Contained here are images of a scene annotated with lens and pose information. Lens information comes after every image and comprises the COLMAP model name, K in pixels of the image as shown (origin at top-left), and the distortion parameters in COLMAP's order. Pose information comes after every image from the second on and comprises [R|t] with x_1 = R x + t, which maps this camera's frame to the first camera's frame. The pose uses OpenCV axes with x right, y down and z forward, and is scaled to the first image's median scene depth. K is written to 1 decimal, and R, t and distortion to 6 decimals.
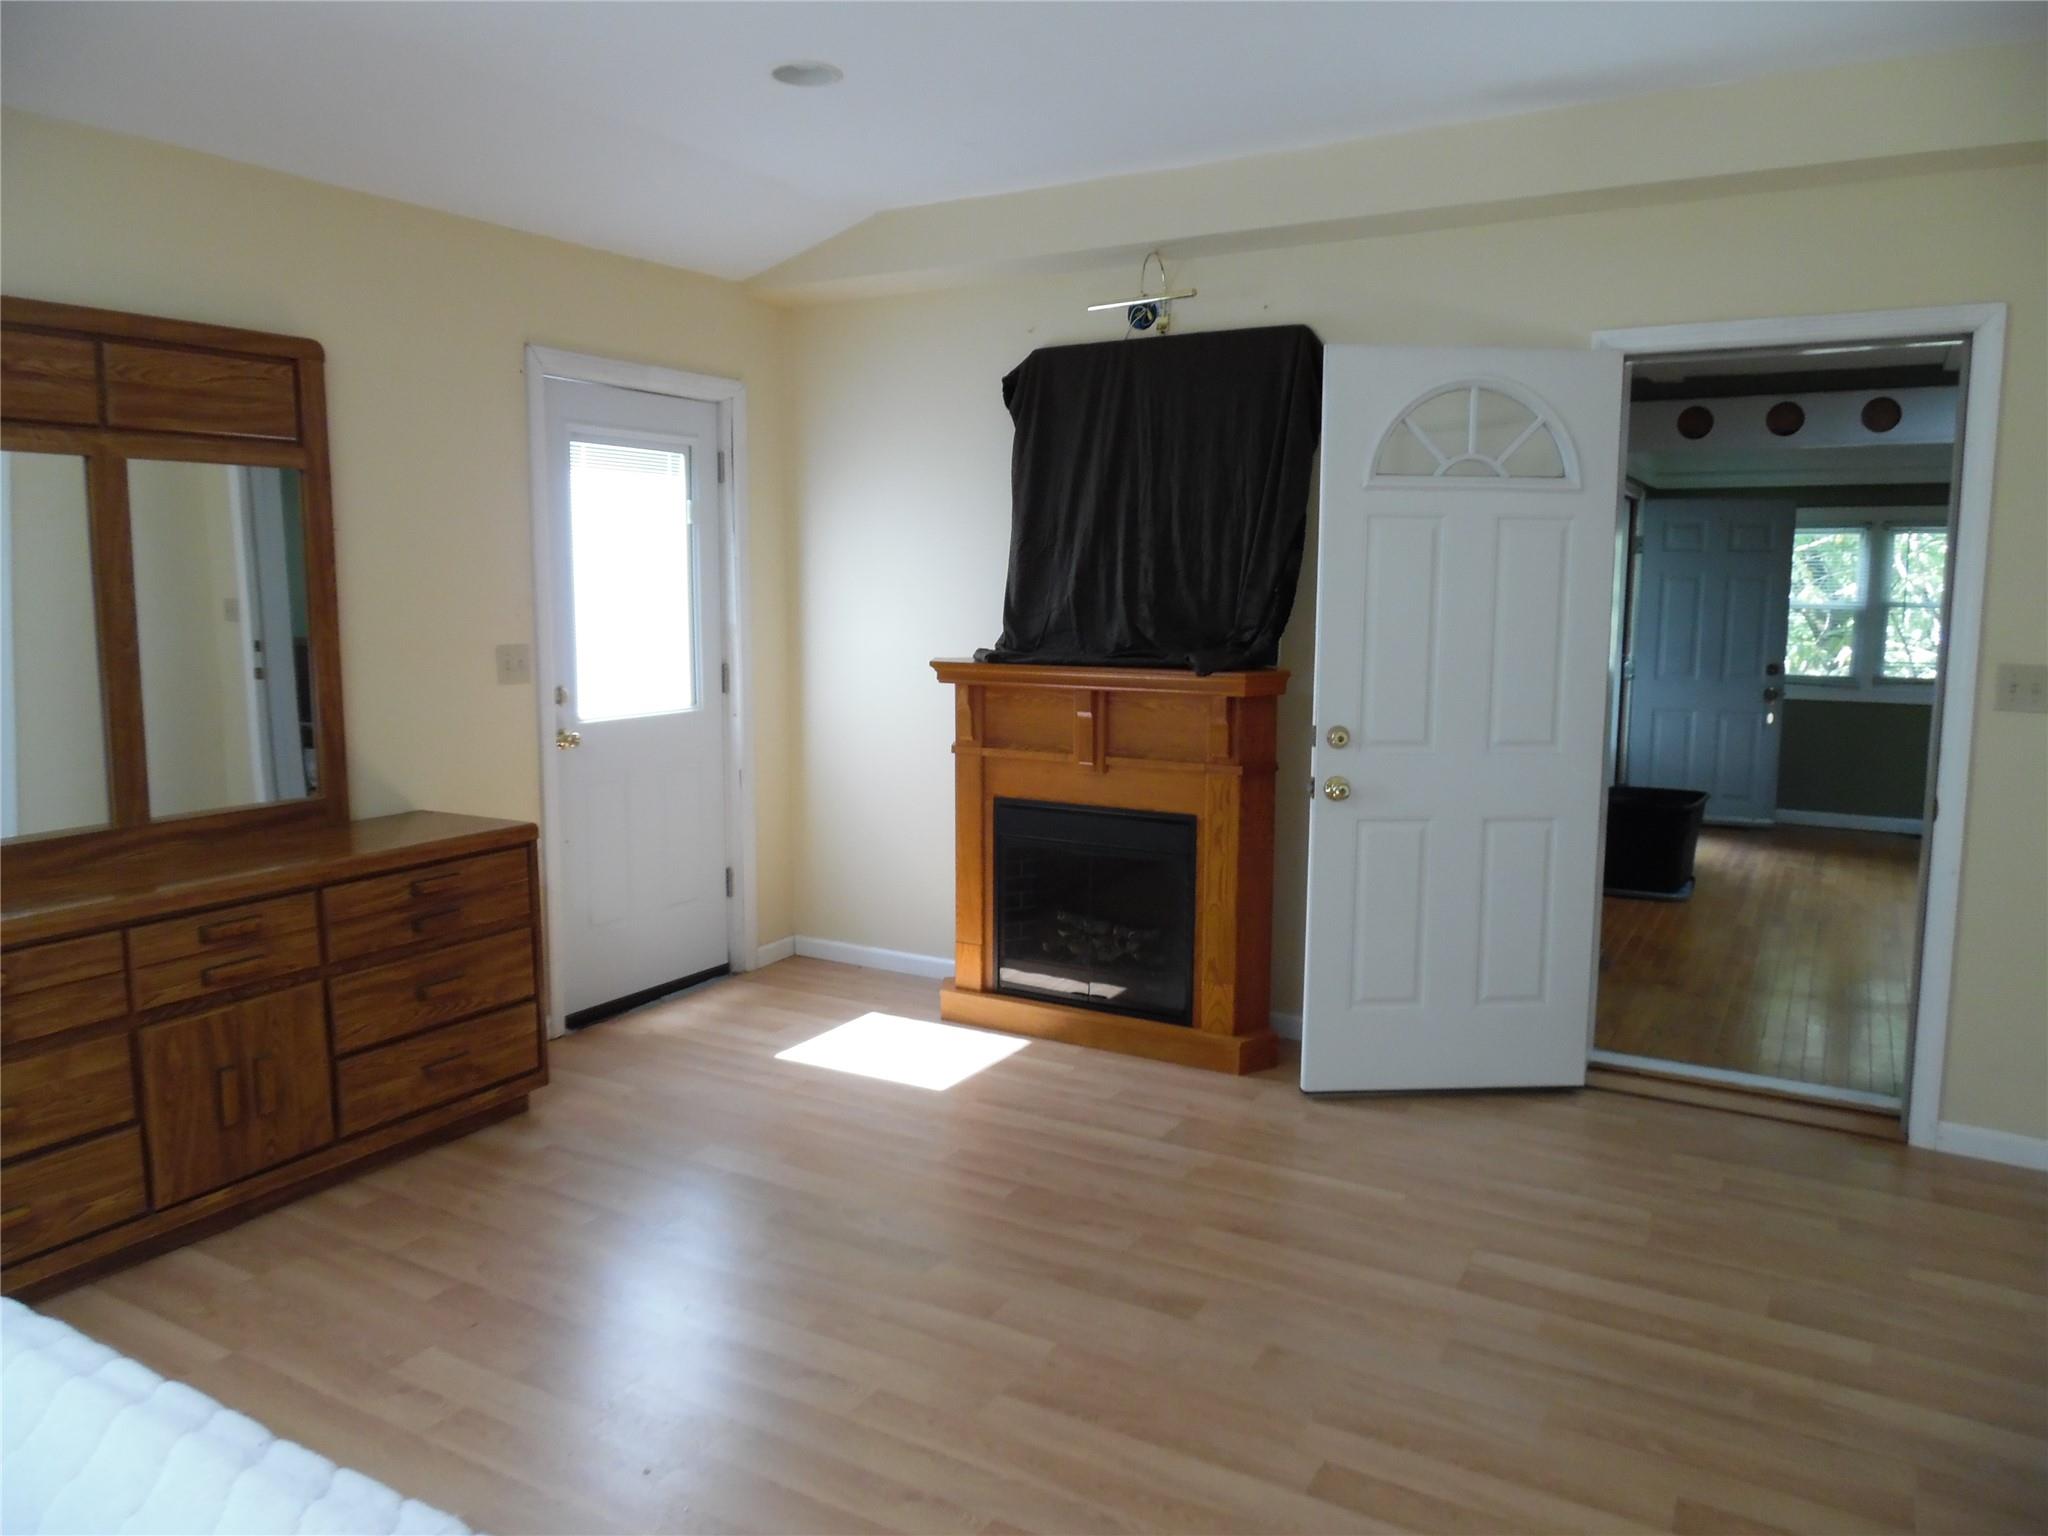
lens RADIAL K [[1470.0, 0, 1024.0], [0, 1470.0, 768.0], [0, 0, 1]] dist [-0.009272, -0.003085]
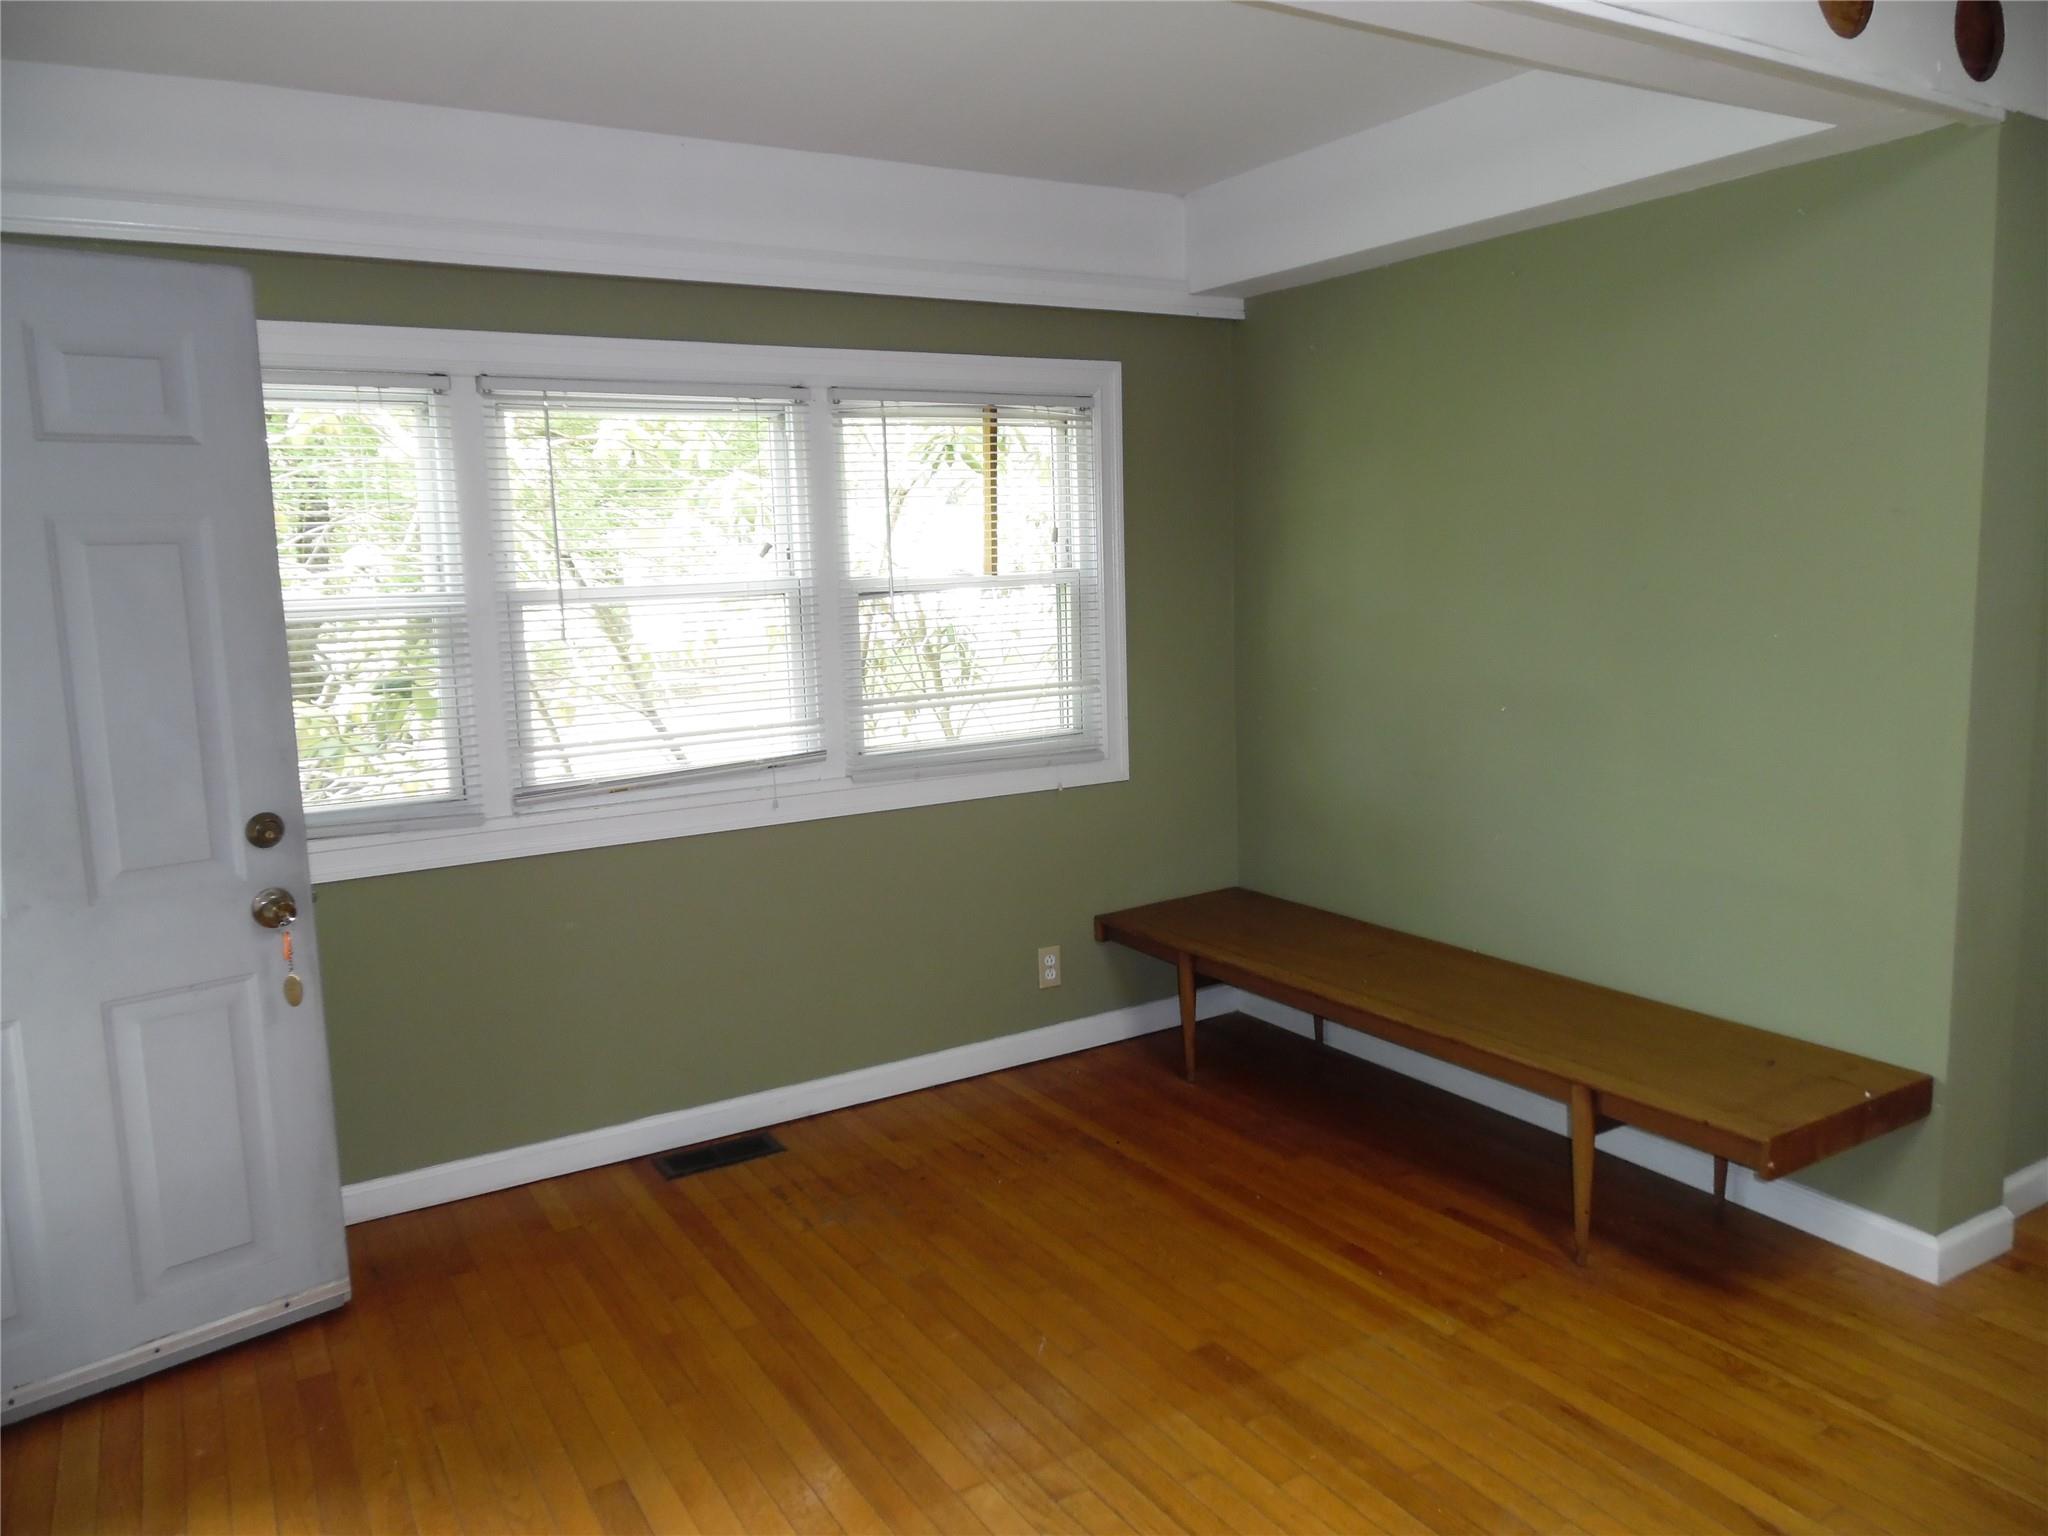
lens RADIAL K [[1470.0, 0, 1024.0], [0, 1470.0, 768.0], [0, 0, 1]] dist [-0.009272, -0.003085]
pose [[0.583986, -0.120751, 0.802732, 0.354469], [0.143383, 0.988670, 0.044410, -0.071219], [-0.799000, 0.089163, 0.594684, 0.681693]]
